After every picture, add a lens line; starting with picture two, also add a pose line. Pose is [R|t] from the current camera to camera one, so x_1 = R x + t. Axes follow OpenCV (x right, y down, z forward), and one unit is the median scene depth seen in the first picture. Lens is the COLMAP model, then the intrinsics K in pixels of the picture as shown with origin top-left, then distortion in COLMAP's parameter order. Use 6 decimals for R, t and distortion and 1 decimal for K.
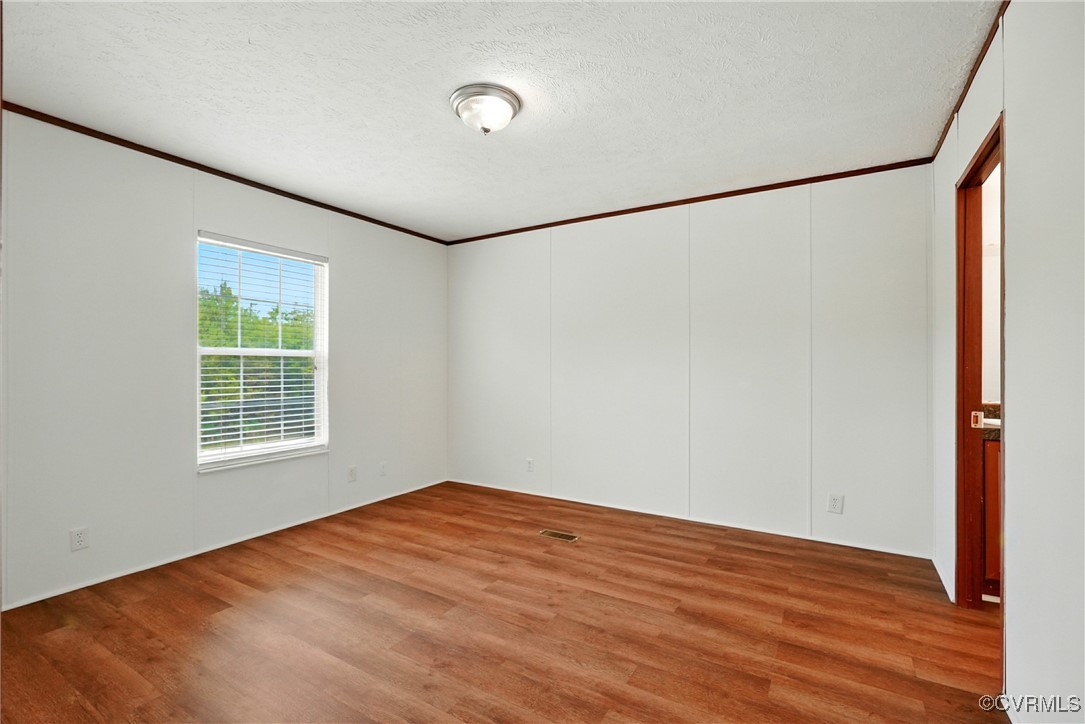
lens RADIAL K [[483.1, 0, 545.3], [0, 483.1, 361.9], [0, 0, 1]] dist [-0.014214, 0.005832]
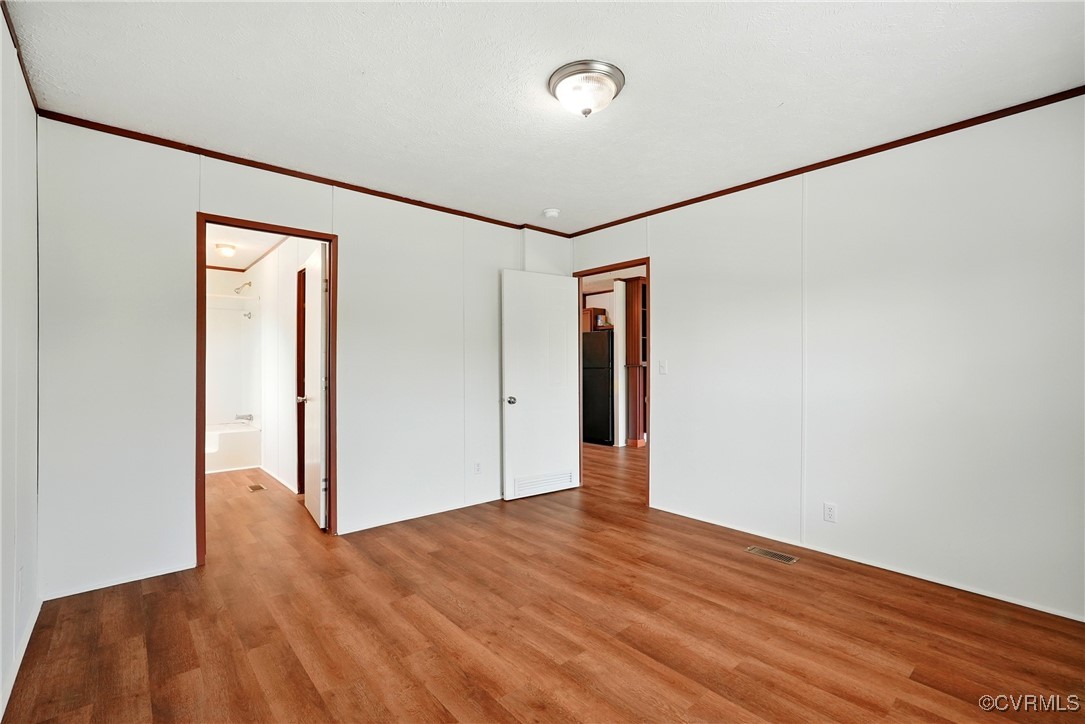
lens RADIAL K [[483.1, 0, 543.8], [0, 483.1, 367.4], [0, 0, 1]] dist [-0.014214, 0.005832]
pose [[-0.953630, 0.000785, 0.300980, -0.328770], [-0.001001, 0.999983, -0.005779, 0.018272], [-0.300979, -0.005813, -0.953613, 1.920788]]
